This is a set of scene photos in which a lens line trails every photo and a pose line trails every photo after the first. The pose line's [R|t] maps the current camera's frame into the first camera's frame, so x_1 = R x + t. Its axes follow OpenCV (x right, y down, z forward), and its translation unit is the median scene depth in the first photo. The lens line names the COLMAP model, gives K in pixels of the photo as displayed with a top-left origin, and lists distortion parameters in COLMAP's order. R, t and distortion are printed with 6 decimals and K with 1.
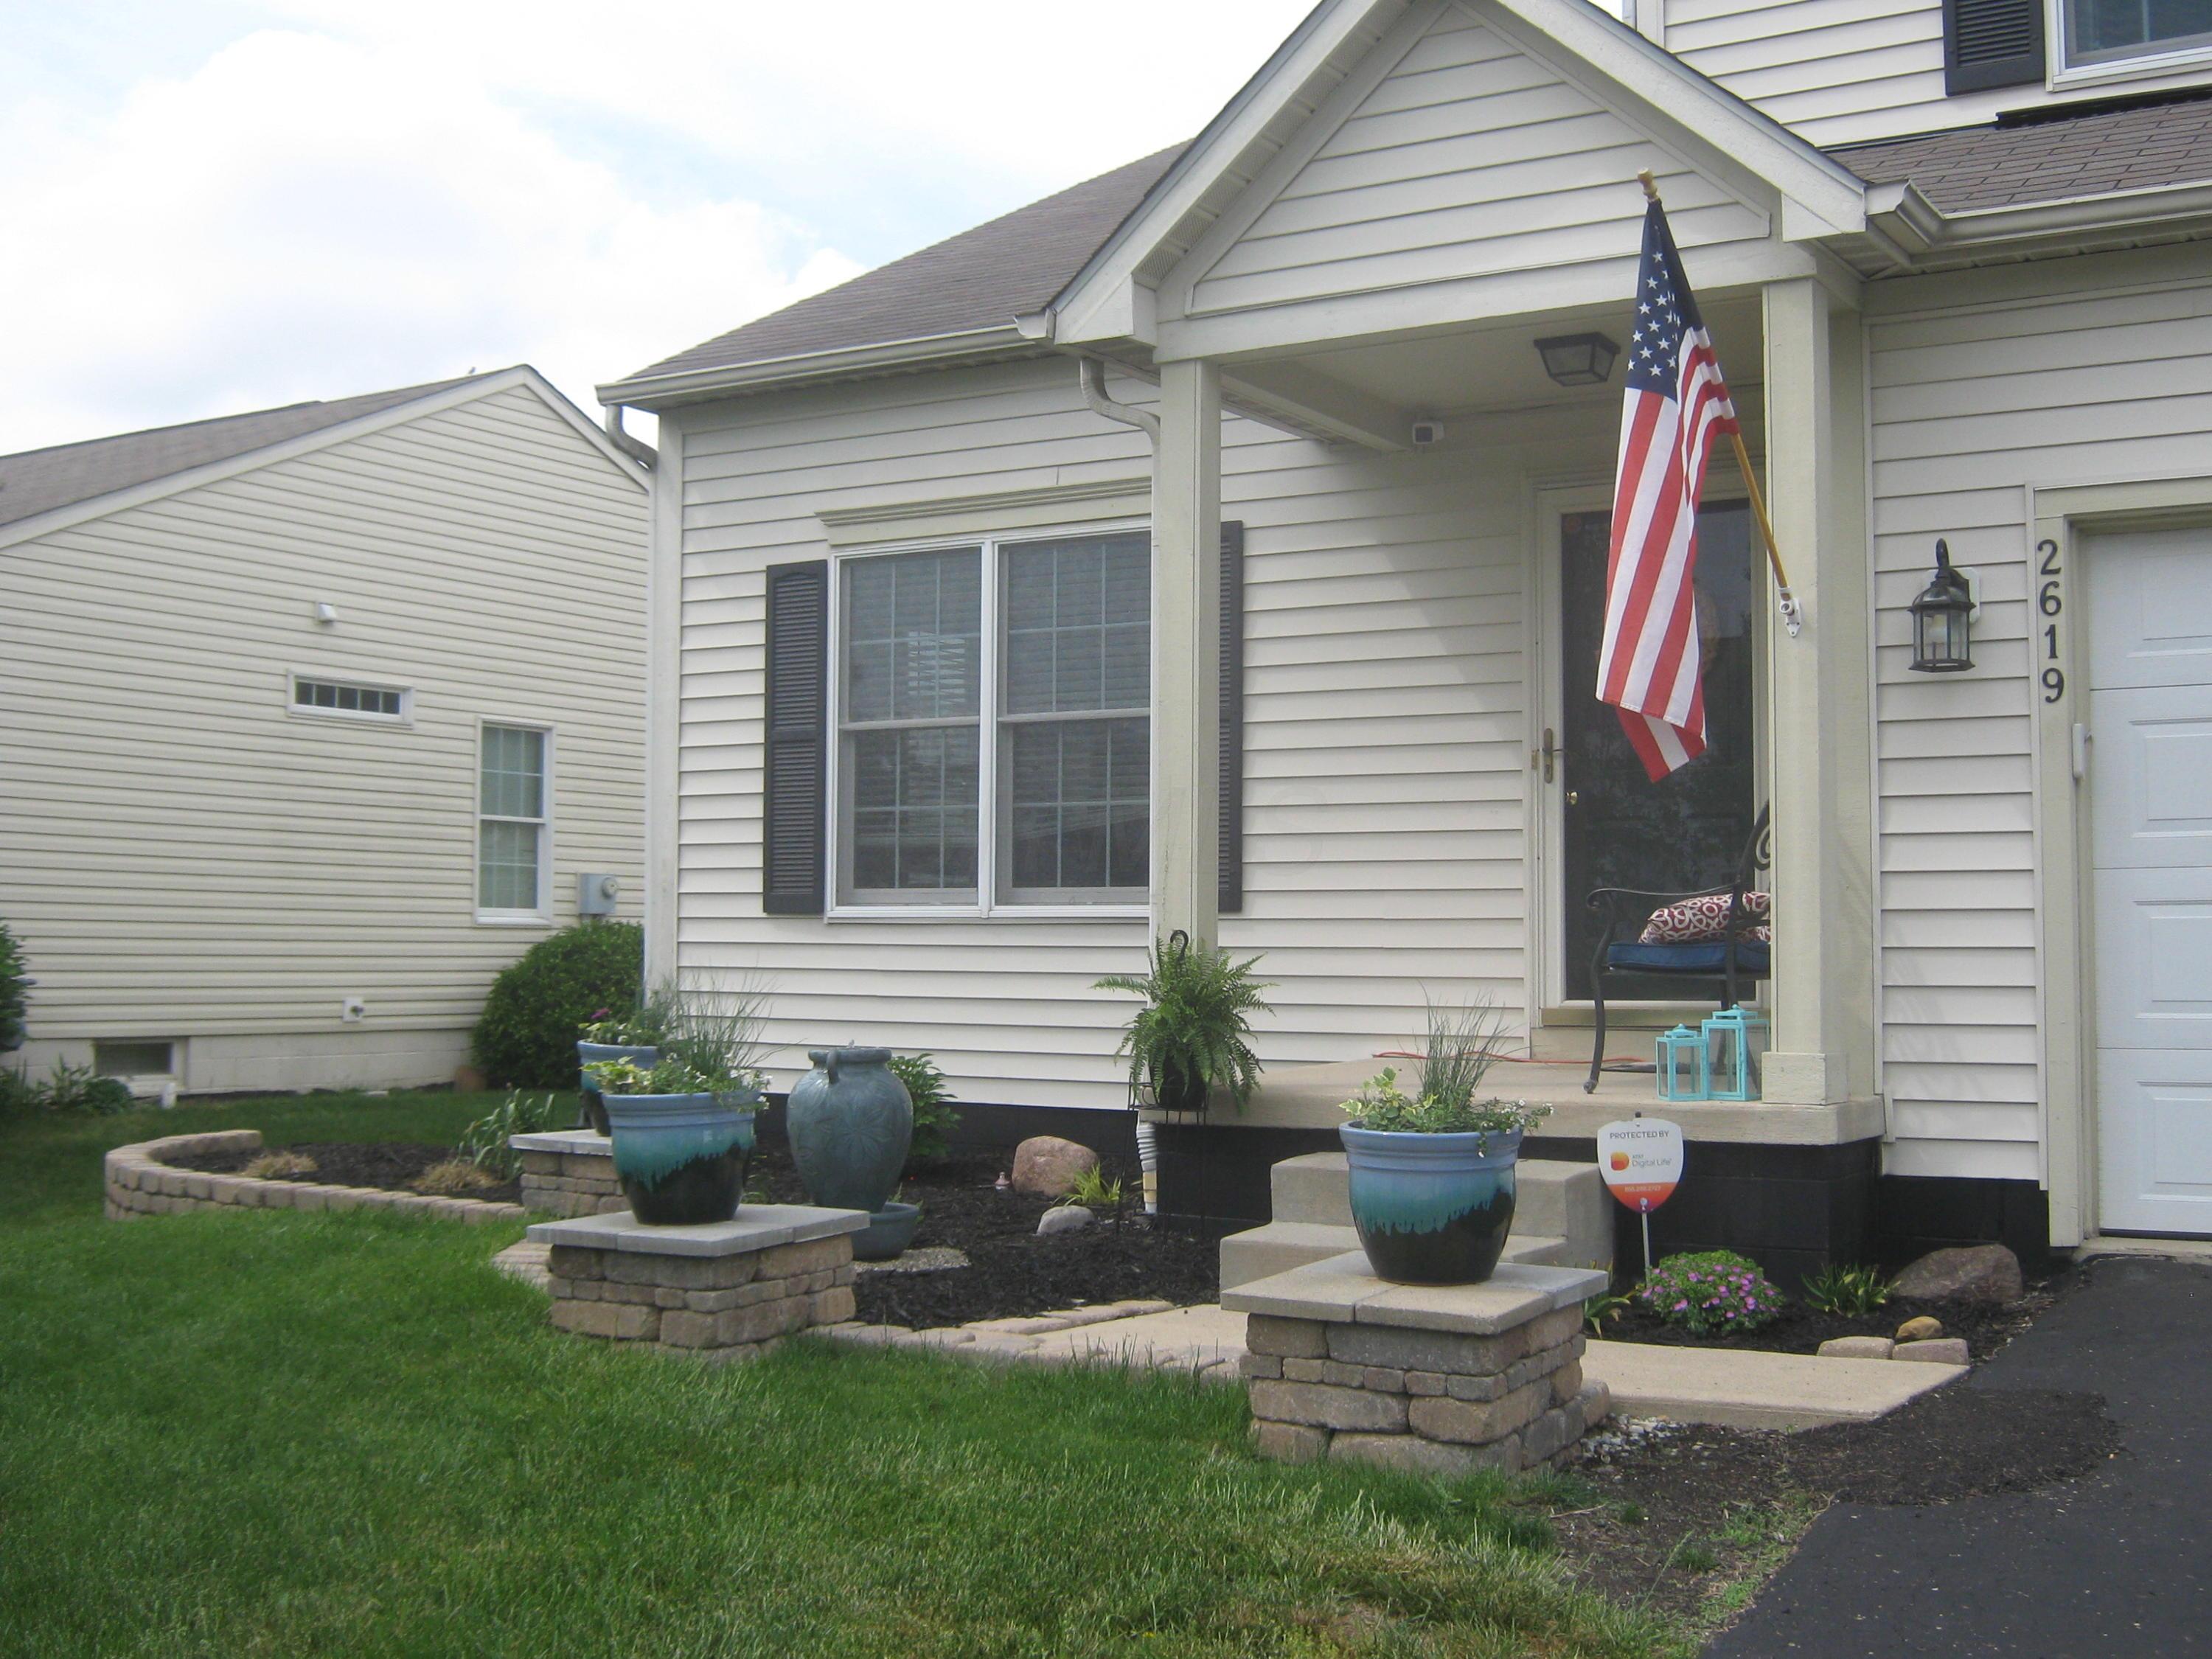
lens RADIAL K [[2511.0, 0, 1106.0], [0, 2511.0, 829.5], [0, 0, 1]] dist [-0.101013, -0.003401]
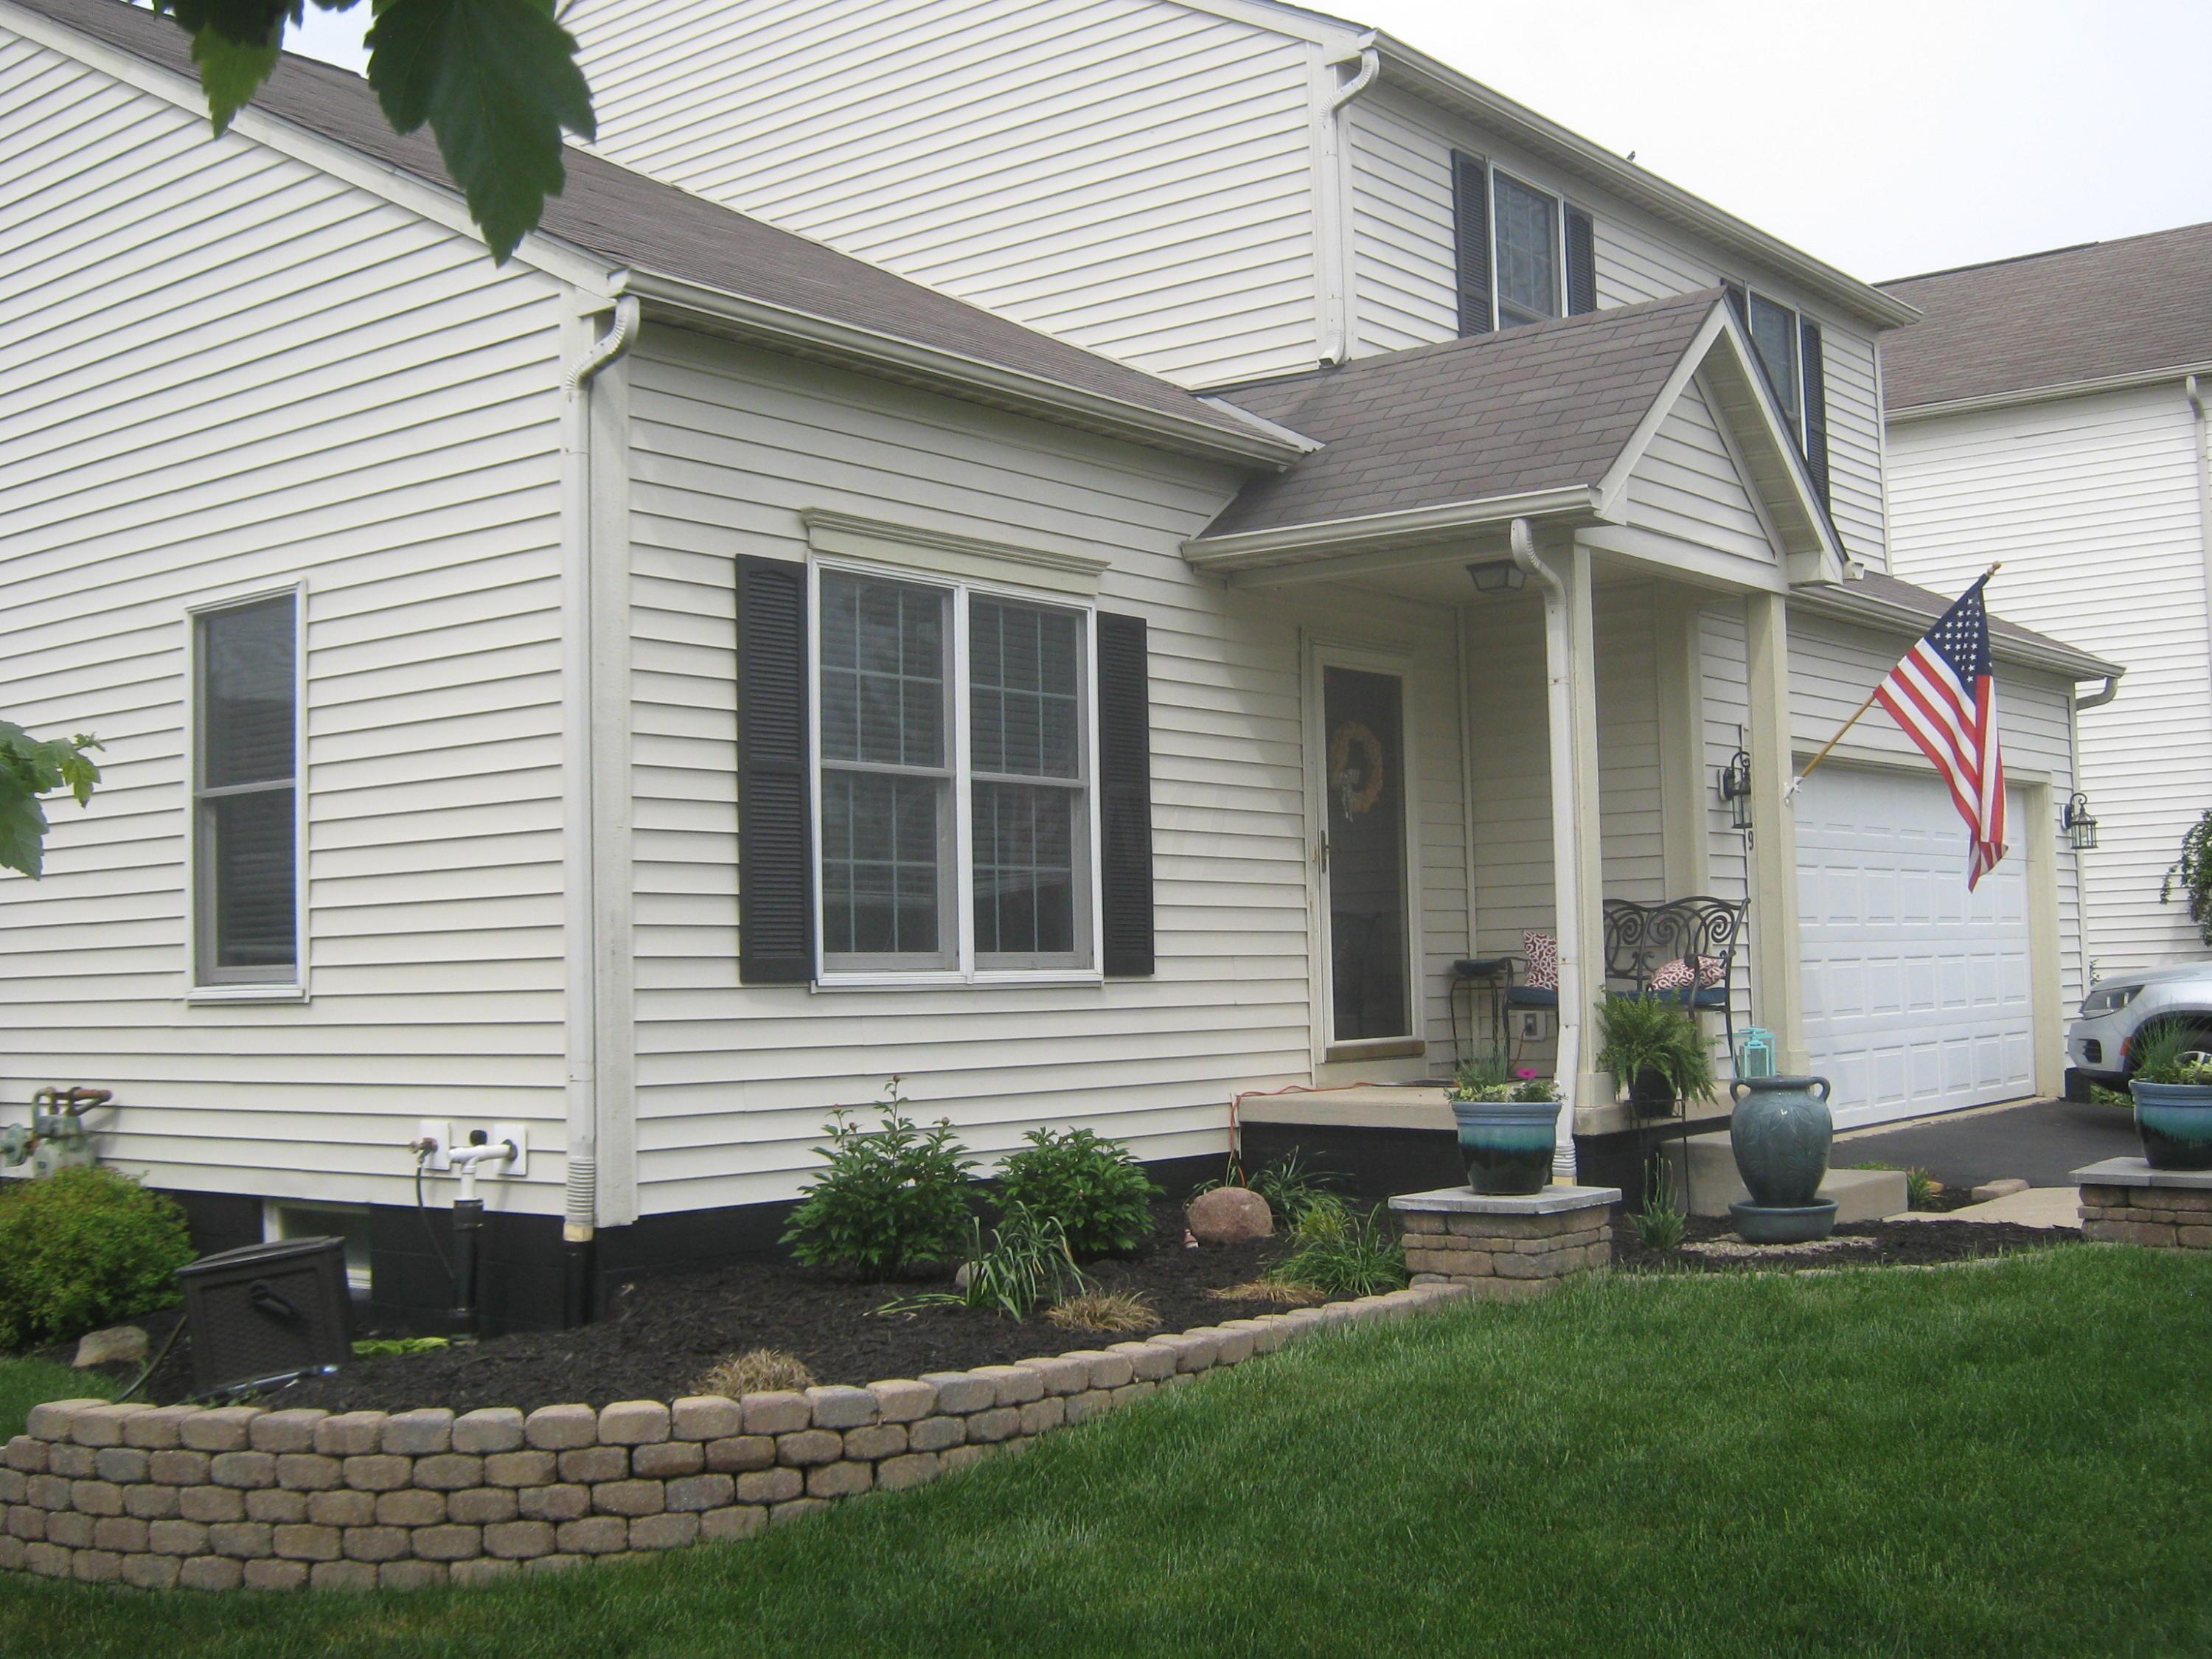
lens RADIAL K [[2511.0, 0, 1106.0], [0, 2511.0, 829.5], [0, 0, 1]] dist [-0.101013, -0.003401]
pose [[0.134484, 0.053292, 0.989482, -1.044889], [-0.023051, 0.998451, -0.050642, 0.025336], [-0.990648, -0.015998, 0.135504, 0.876007]]
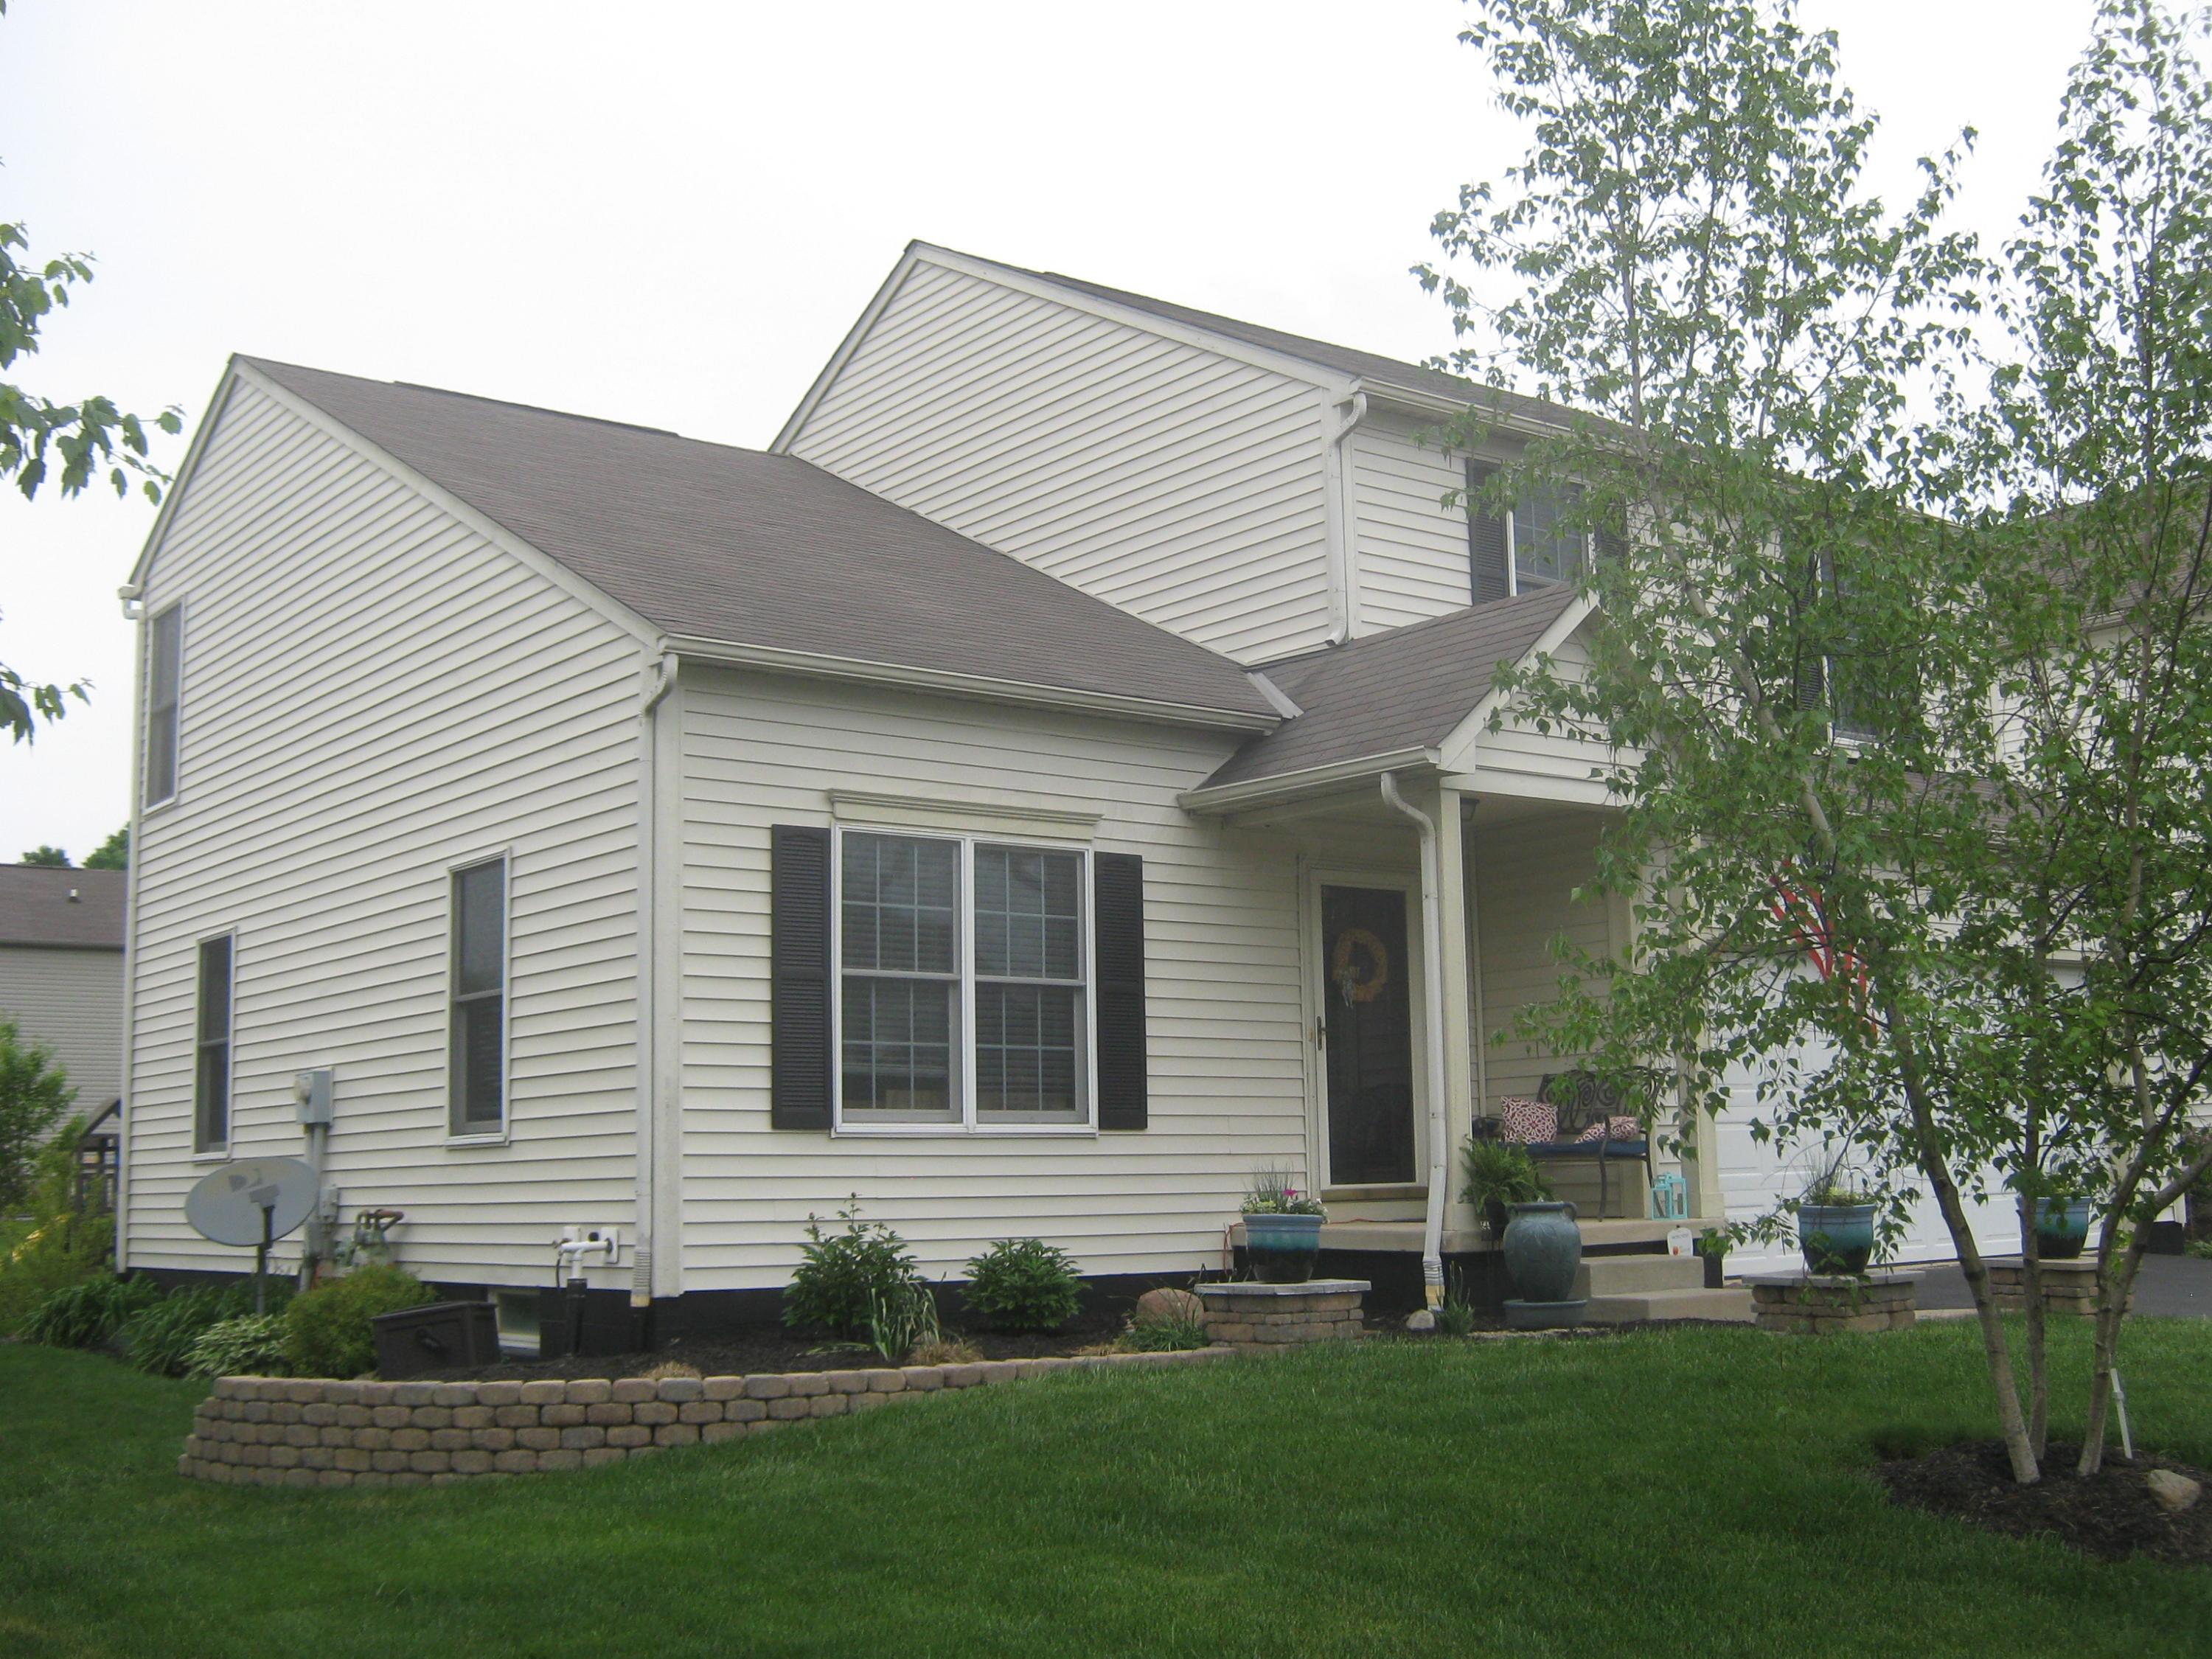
lens RADIAL K [[2511.0, 0, 1106.0], [0, 2511.0, 829.5], [0, 0, 1]] dist [-0.101013, -0.003401]
pose [[0.370252, 0.122720, 0.920789, -1.294337], [-0.022494, 0.992129, -0.123183, 0.039938], [-0.928659, 0.024897, 0.370099, 0.491548]]
